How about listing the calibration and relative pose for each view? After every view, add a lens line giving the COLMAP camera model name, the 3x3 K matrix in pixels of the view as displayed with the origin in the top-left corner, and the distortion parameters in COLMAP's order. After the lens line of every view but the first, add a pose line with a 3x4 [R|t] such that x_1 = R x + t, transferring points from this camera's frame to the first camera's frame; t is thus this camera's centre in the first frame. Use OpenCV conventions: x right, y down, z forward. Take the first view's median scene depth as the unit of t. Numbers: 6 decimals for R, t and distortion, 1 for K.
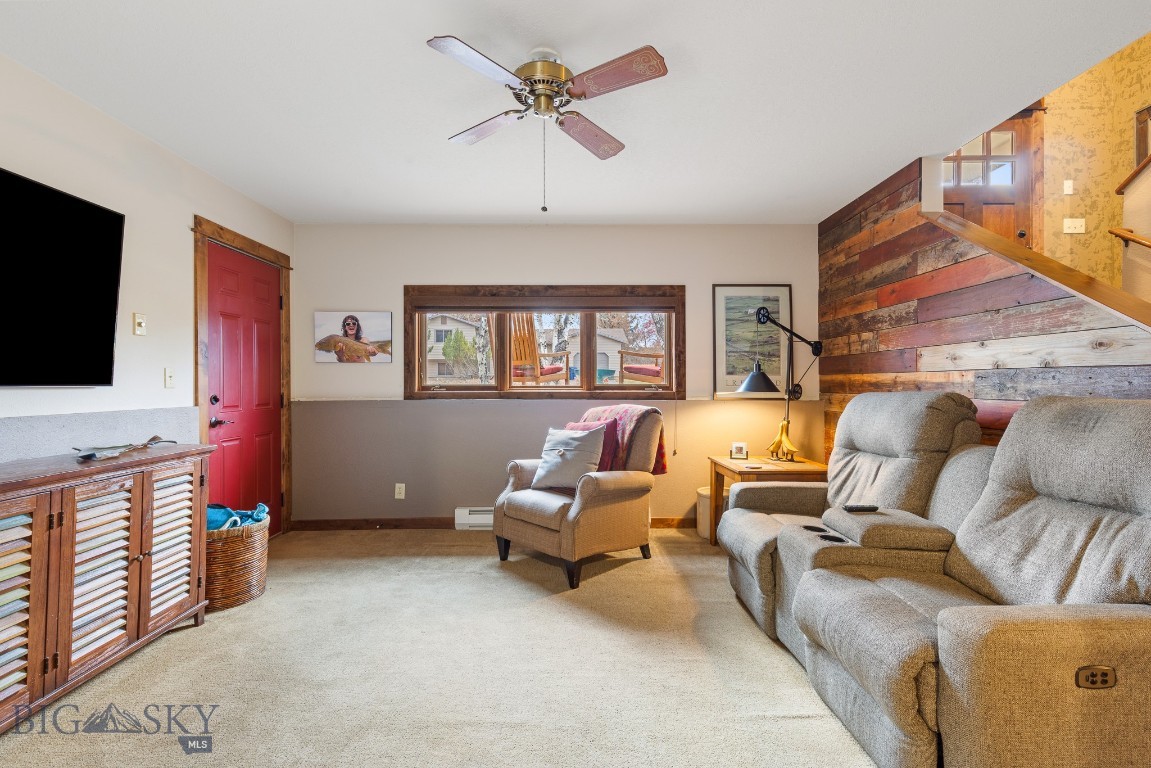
lens RADIAL K [[523.9, 0, 573.2], [0, 523.9, 382.7], [0, 0, 1]] dist [0.011485, -0.000842]
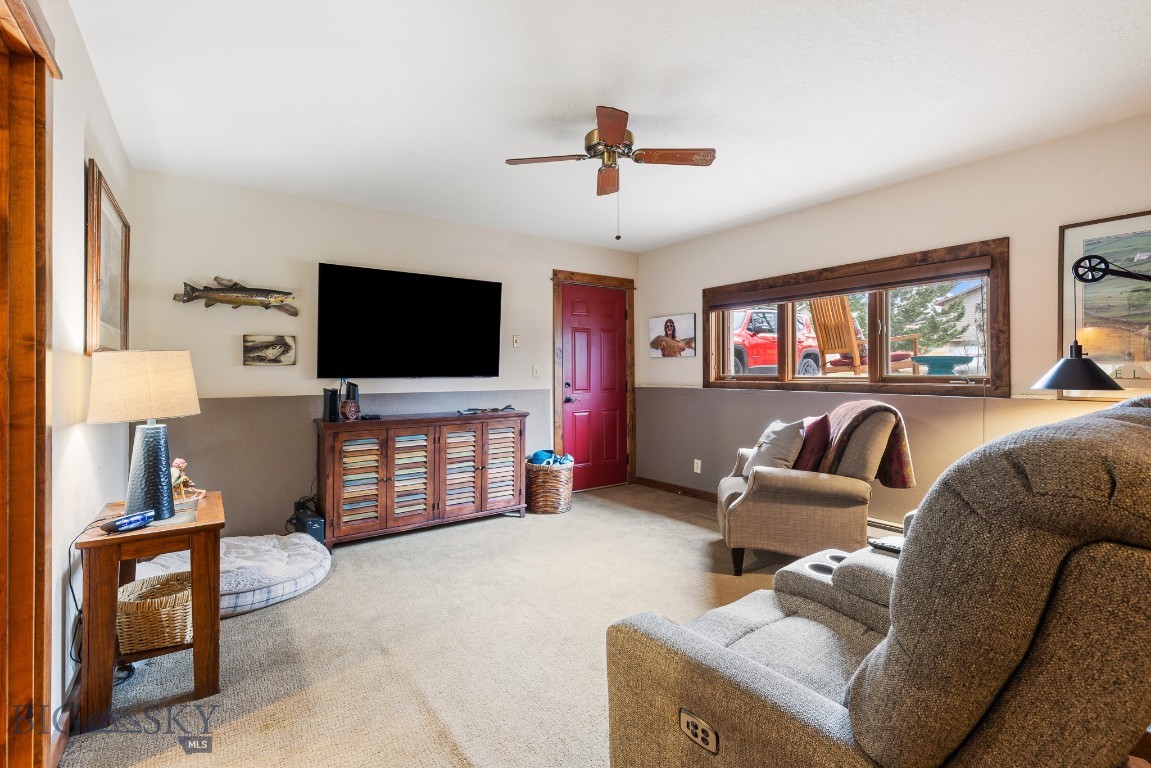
lens RADIAL K [[523.9, 0, 570.1], [0, 523.9, 364.9], [0, 0, 1]] dist [0.011485, -0.000842]
pose [[0.566732, -0.012470, -0.823808, 0.568226], [0.006426, 0.999922, -0.010715, -0.009707], [0.823877, 0.000779, 0.566768, 0.125369]]
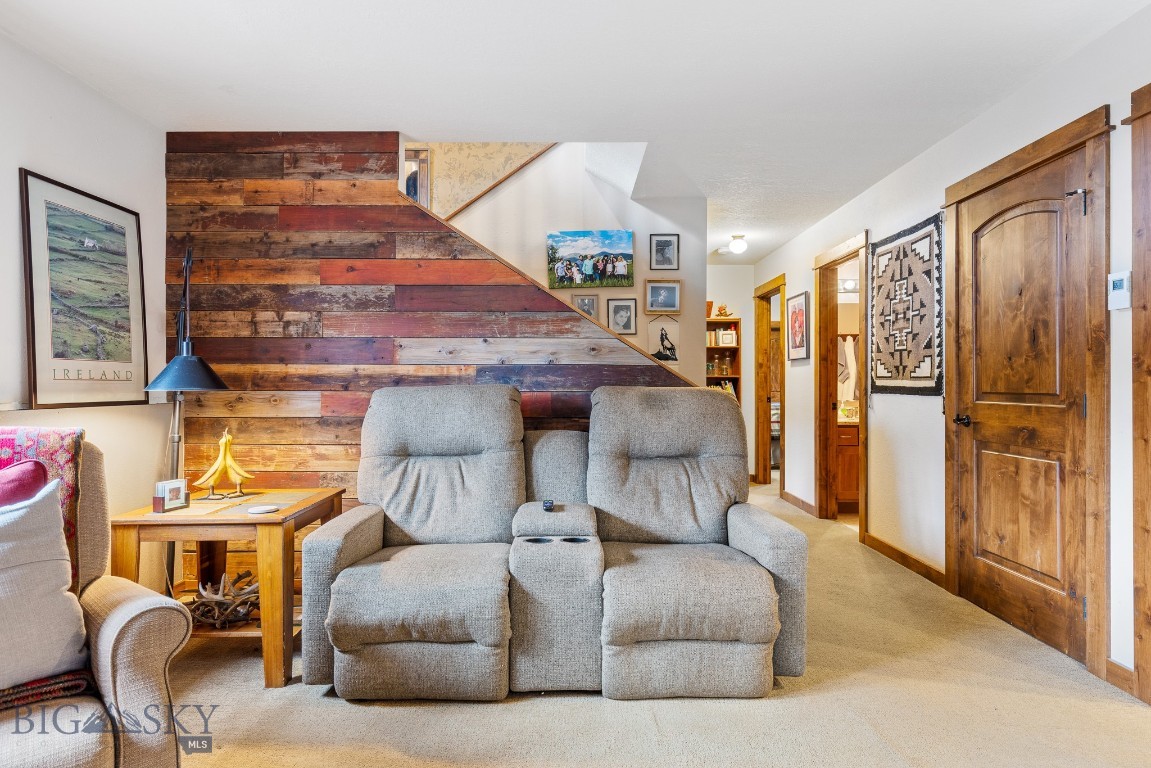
lens RADIAL K [[616.7, 0, 581.4], [0, 616.7, 378.8], [0, 0, 1]] dist [0.001486, -0.000659]
pose [[-0.005078, 0.005176, 0.999974, -0.365959], [-0.002412, 0.999984, -0.005188, 0.008280], [-0.999984, -0.002438, -0.005065, 0.597339]]
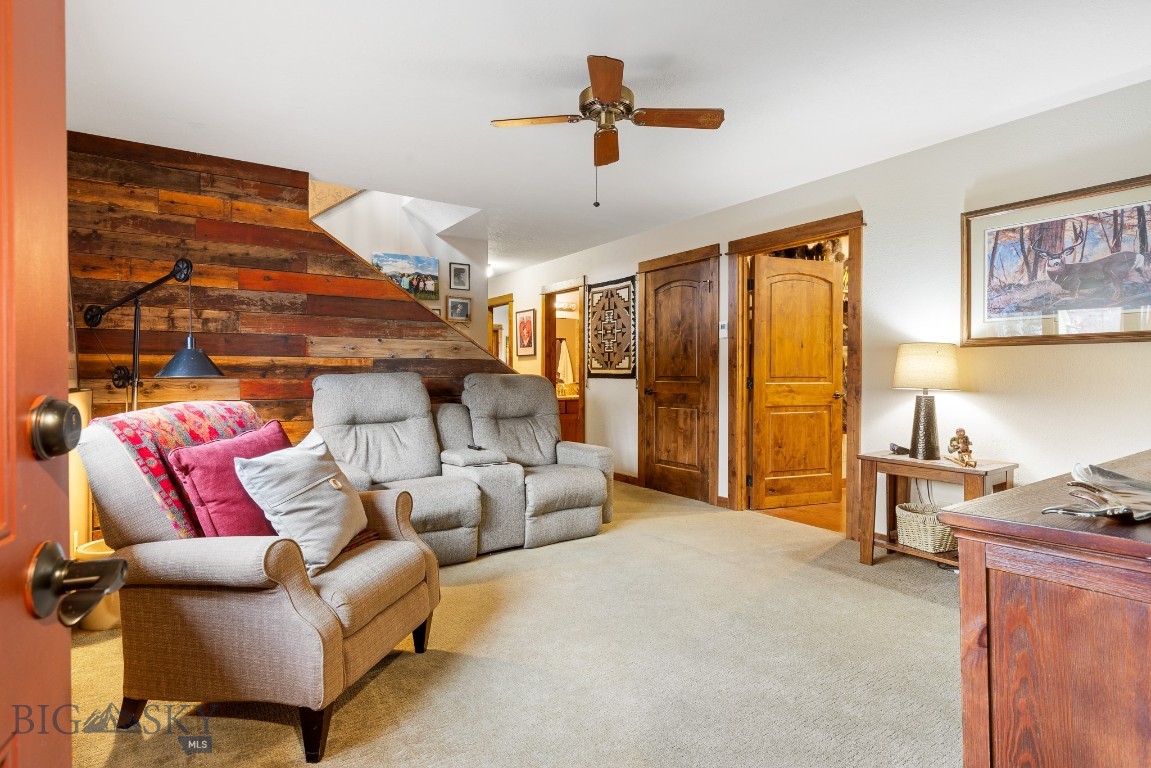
lens RADIAL K [[579.8, 0, 584.1], [0, 579.8, 380.0], [0, 0, 1]] dist [0.000088, 0.001097]
pose [[-0.573431, -0.009798, 0.819195, -0.649778], [-0.000242, 0.999930, 0.011791, 0.013421], [-0.819254, 0.006563, -0.573394, 1.080487]]
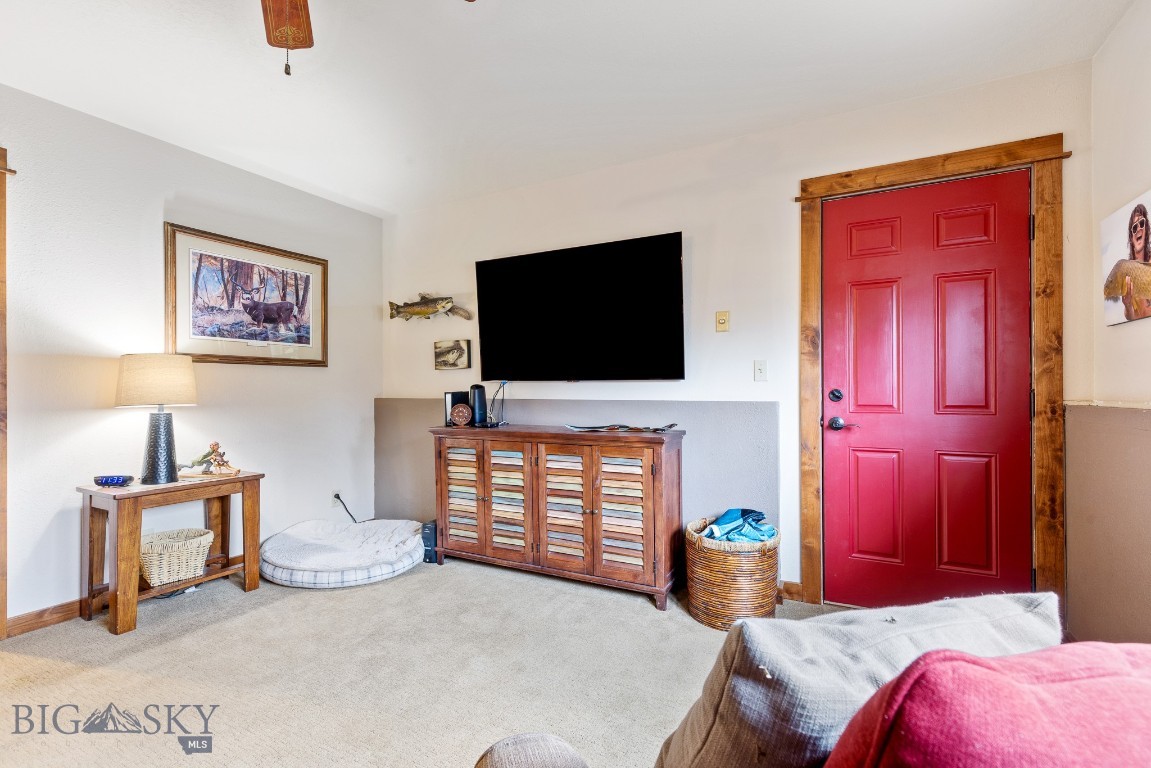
lens RADIAL K [[523.9, 0, 570.8], [0, 523.9, 387.5], [0, 0, 1]] dist [0.011485, -0.000842]
pose [[-0.480089, 0.001446, -0.877219, 0.204116], [0.006500, 0.999977, -0.001909, 0.018368], [0.877196, -0.006618, -0.480087, 0.984919]]
